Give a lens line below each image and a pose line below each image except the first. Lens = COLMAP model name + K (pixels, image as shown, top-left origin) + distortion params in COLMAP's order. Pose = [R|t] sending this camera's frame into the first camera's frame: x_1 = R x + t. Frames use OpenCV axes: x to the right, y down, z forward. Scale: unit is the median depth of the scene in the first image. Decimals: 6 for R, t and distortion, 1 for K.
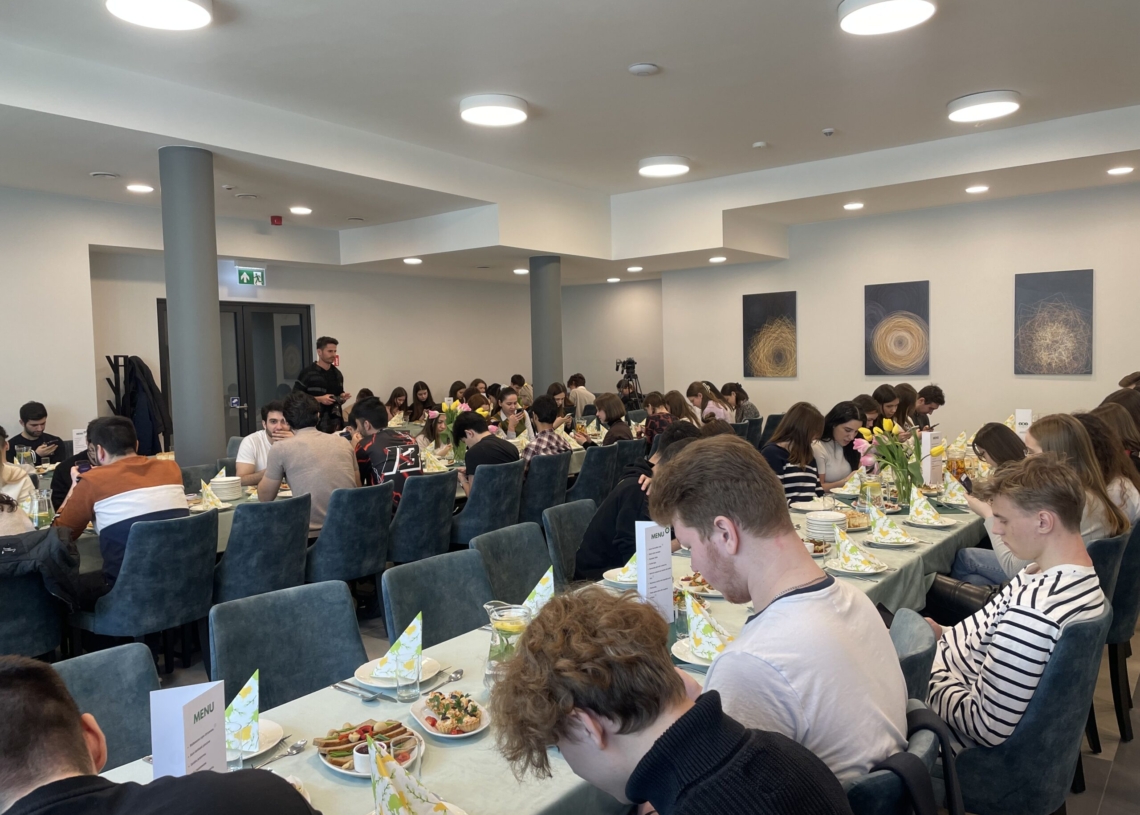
lens RADIAL K [[847.3, 0, 570.0], [0, 847.3, 407.5], [0, 0, 1]] dist [-0.004403, -0.003109]
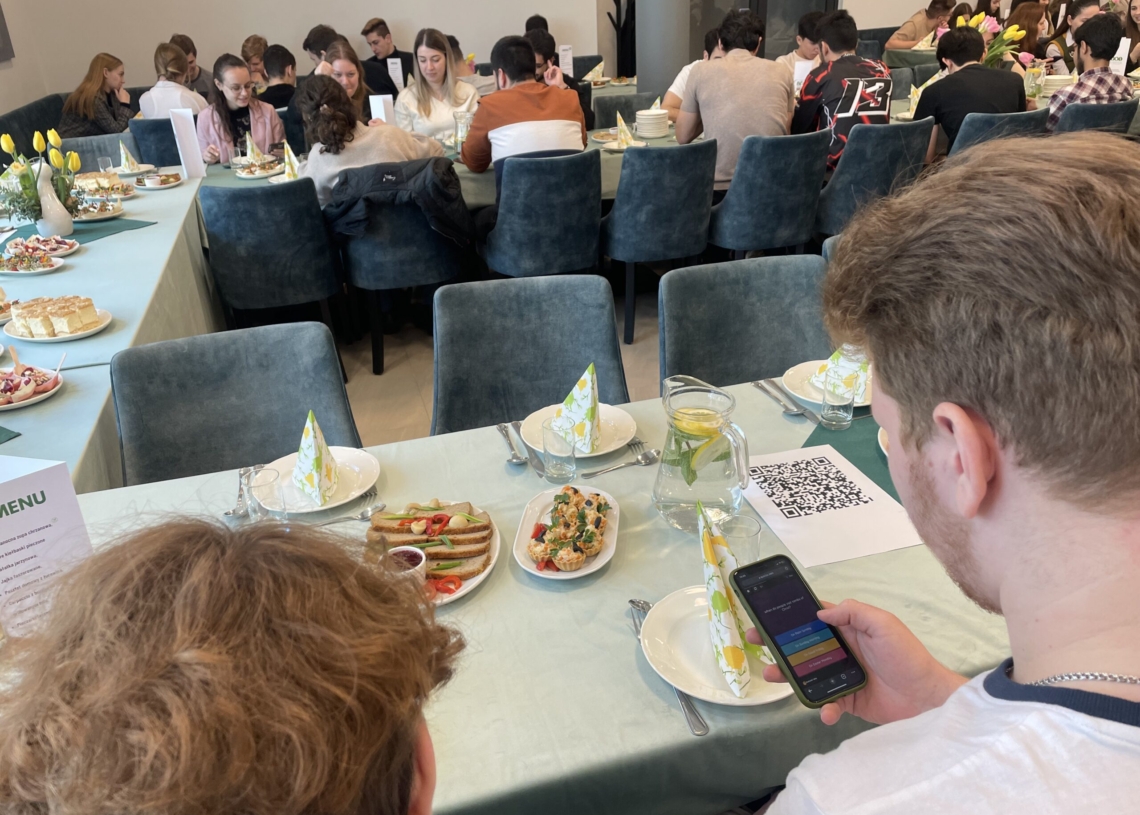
lens RADIAL K [[821.9, 0, 570.0], [0, 821.9, 407.5], [0, 0, 1]] dist [0.045843, 0.000942]
pose [[0.795961, 0.263899, -0.544796, 0.112353], [-0.009375, 0.905239, 0.424799, -0.003423], [0.605275, -0.333016, 0.723010, 0.323931]]
